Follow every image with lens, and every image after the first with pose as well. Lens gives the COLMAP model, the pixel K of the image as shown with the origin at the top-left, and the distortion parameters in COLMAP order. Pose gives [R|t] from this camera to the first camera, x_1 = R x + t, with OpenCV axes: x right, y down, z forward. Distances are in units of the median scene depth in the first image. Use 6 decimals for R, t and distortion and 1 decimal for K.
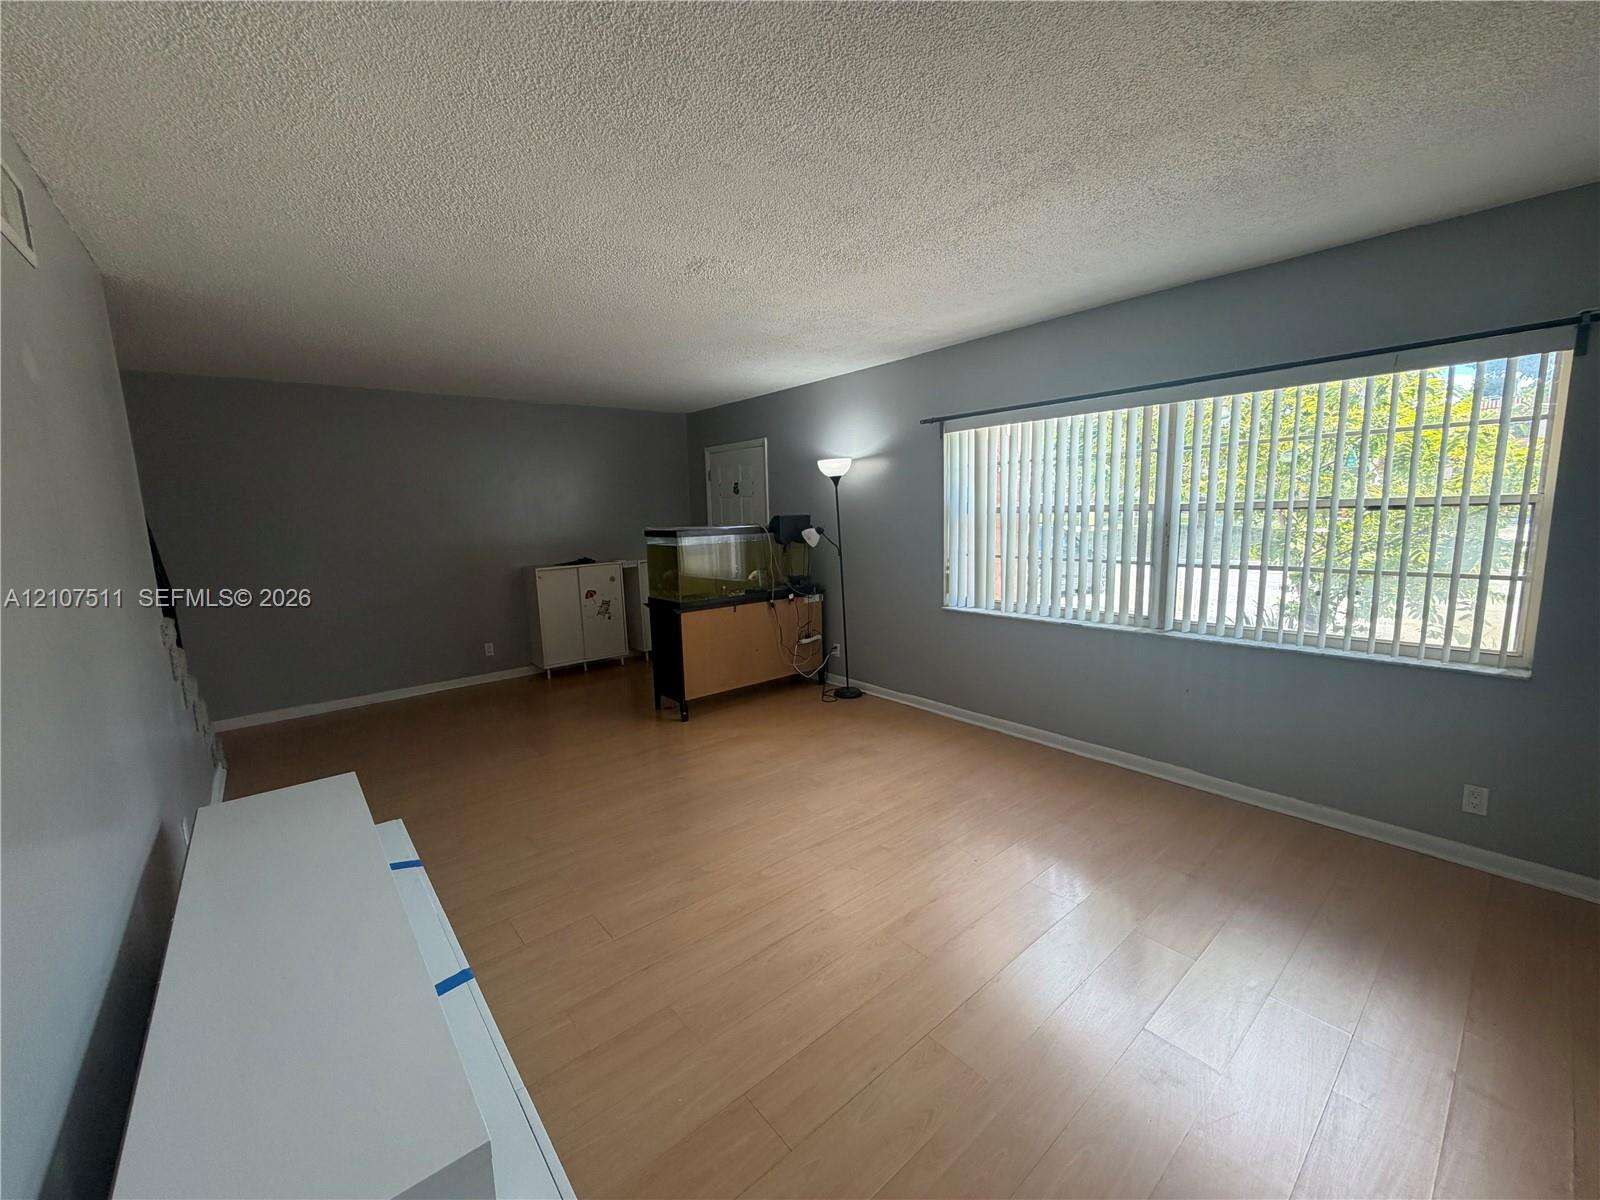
lens RADIAL K [[638.3, 0, 799.2], [0, 638.3, 599.8], [0, 0, 1]] dist [0.002991, 0.000286]
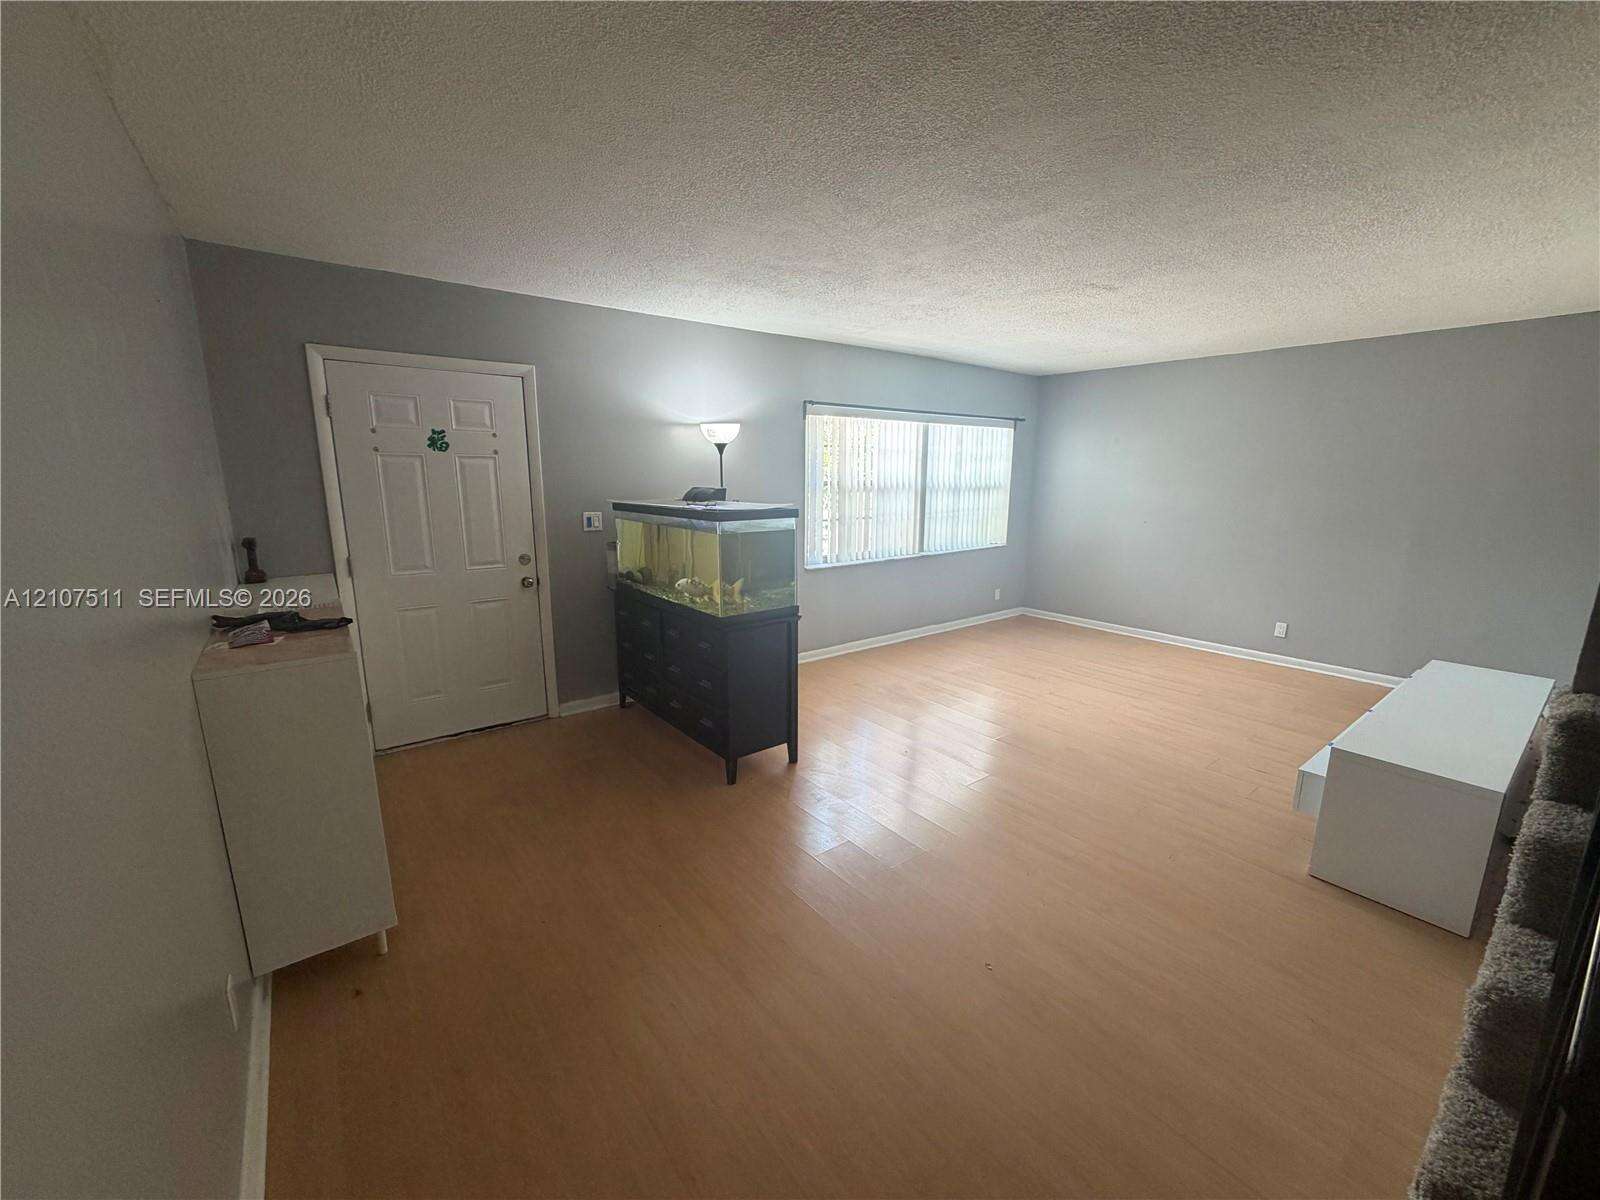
lens RADIAL K [[638.3, 0, 800.2], [0, 638.3, 605.8], [0, 0, 1]] dist [0.002991, 0.000286]
pose [[0.044921, -0.177279, 0.983135, -0.953537], [0.139097, 0.975652, 0.169574, -0.123452], [-0.989259, 0.129134, 0.068486, 0.977124]]
